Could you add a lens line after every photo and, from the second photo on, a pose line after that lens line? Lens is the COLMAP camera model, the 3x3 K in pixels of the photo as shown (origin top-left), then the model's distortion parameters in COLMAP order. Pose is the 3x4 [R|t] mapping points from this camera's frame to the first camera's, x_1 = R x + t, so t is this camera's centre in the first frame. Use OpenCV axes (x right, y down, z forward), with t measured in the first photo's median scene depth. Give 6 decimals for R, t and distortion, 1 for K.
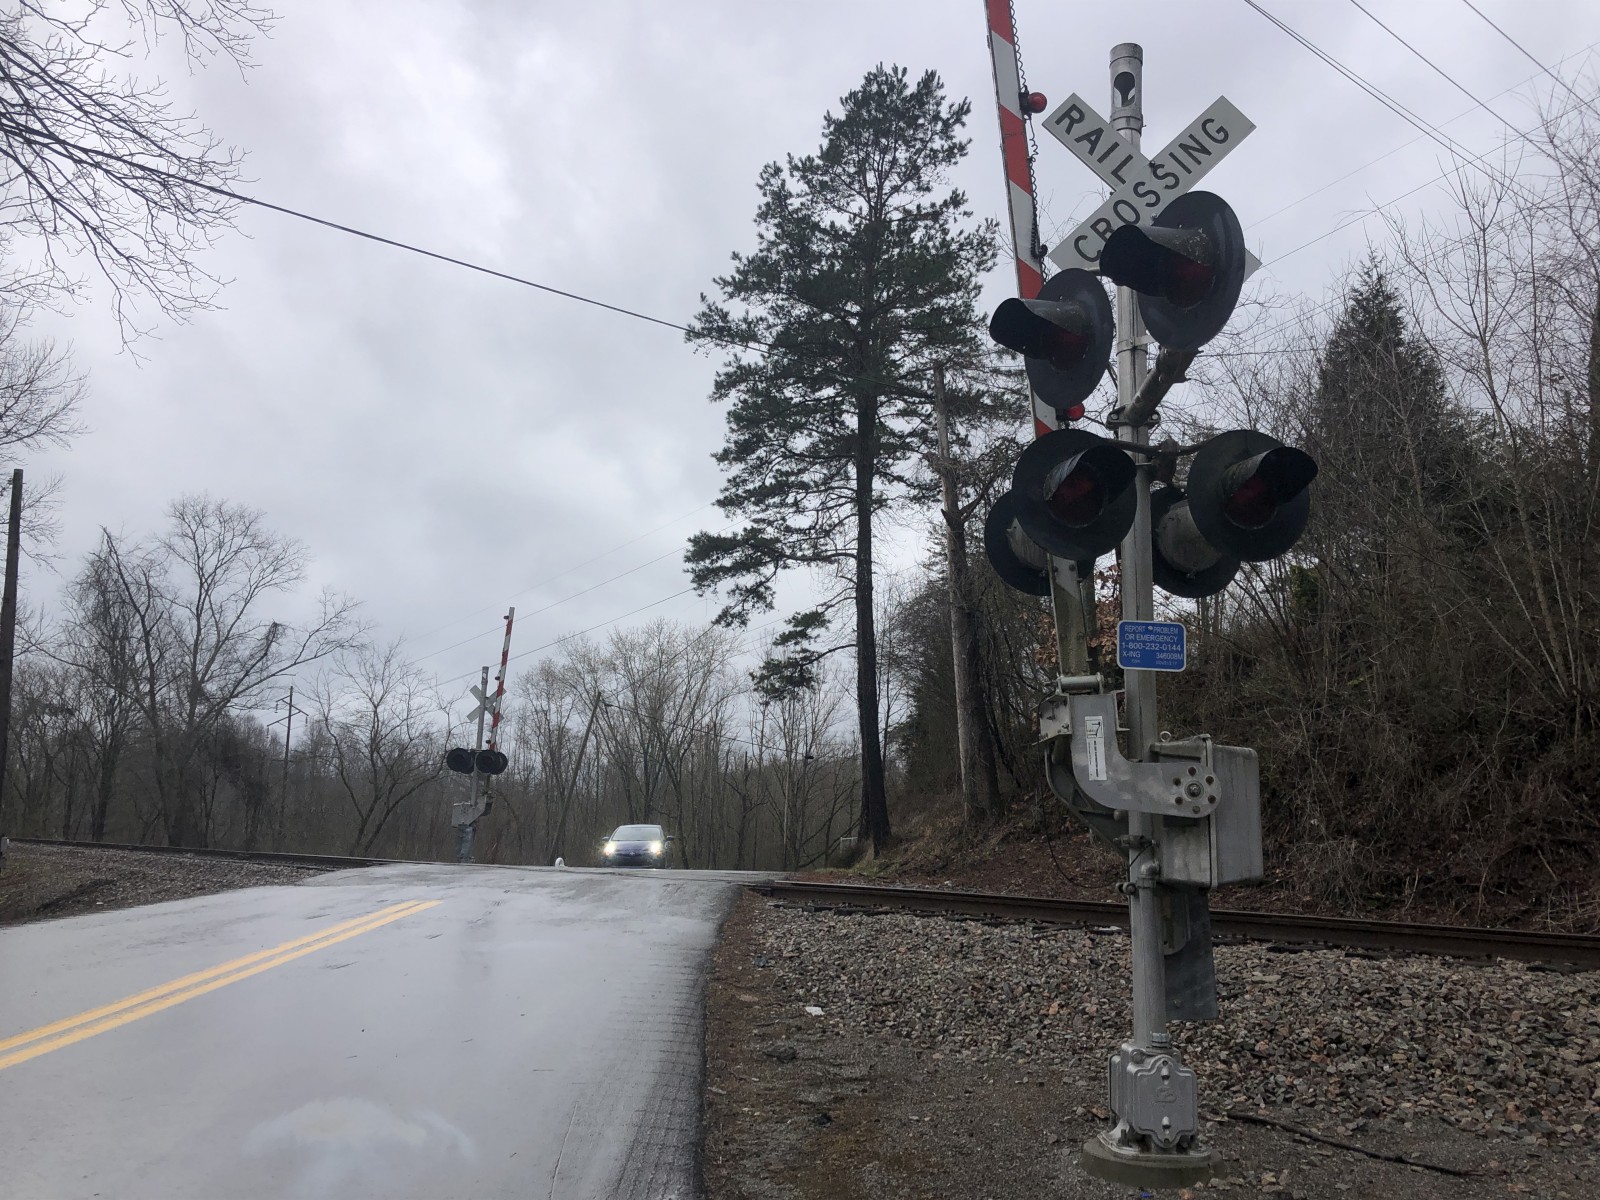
lens RADIAL K [[1310.0, 0, 813.2], [0, 1310.0, 592.2], [0, 0, 1]] dist [0.044545, -0.004778]
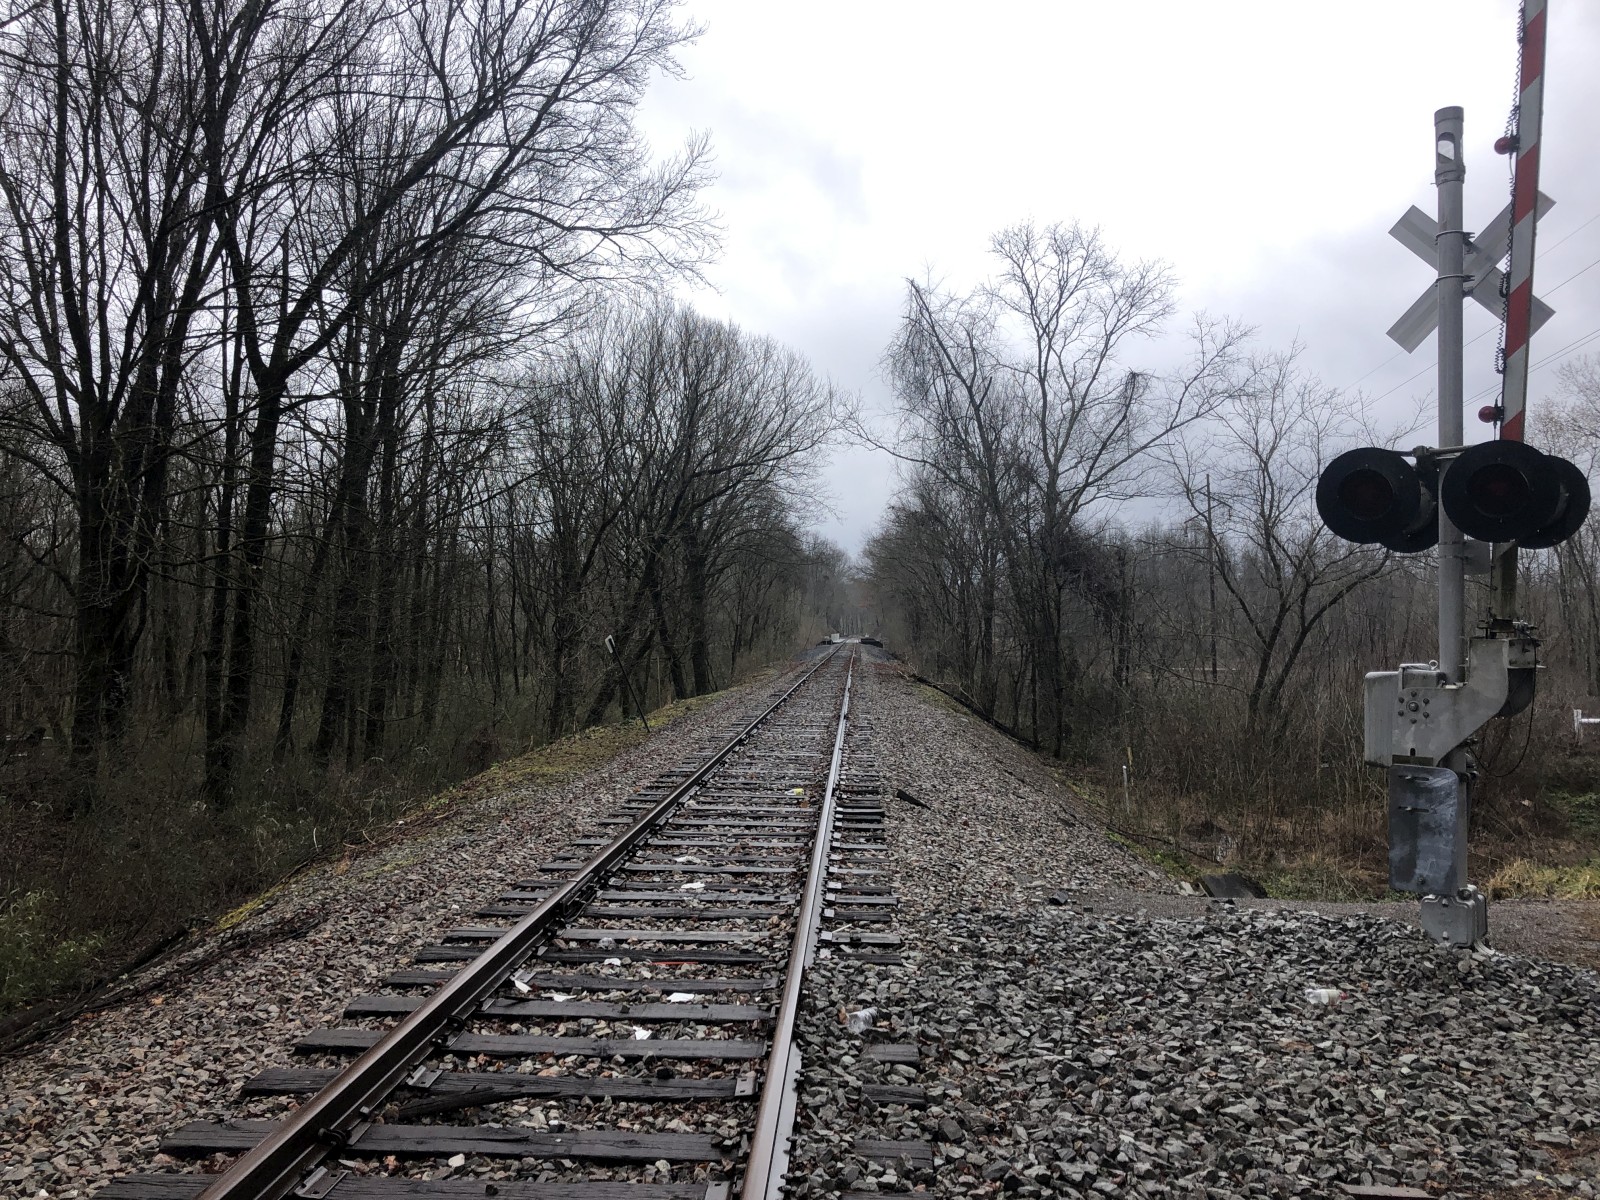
lens RADIAL K [[1310.0, 0, 813.2], [0, 1310.0, 592.2], [0, 0, 1]] dist [0.044545, -0.004778]
pose [[0.761206, -0.052133, -0.646411, -0.183072], [0.148499, 0.984292, 0.095487, 0.102461], [0.631279, -0.168677, 0.756990, 0.718828]]
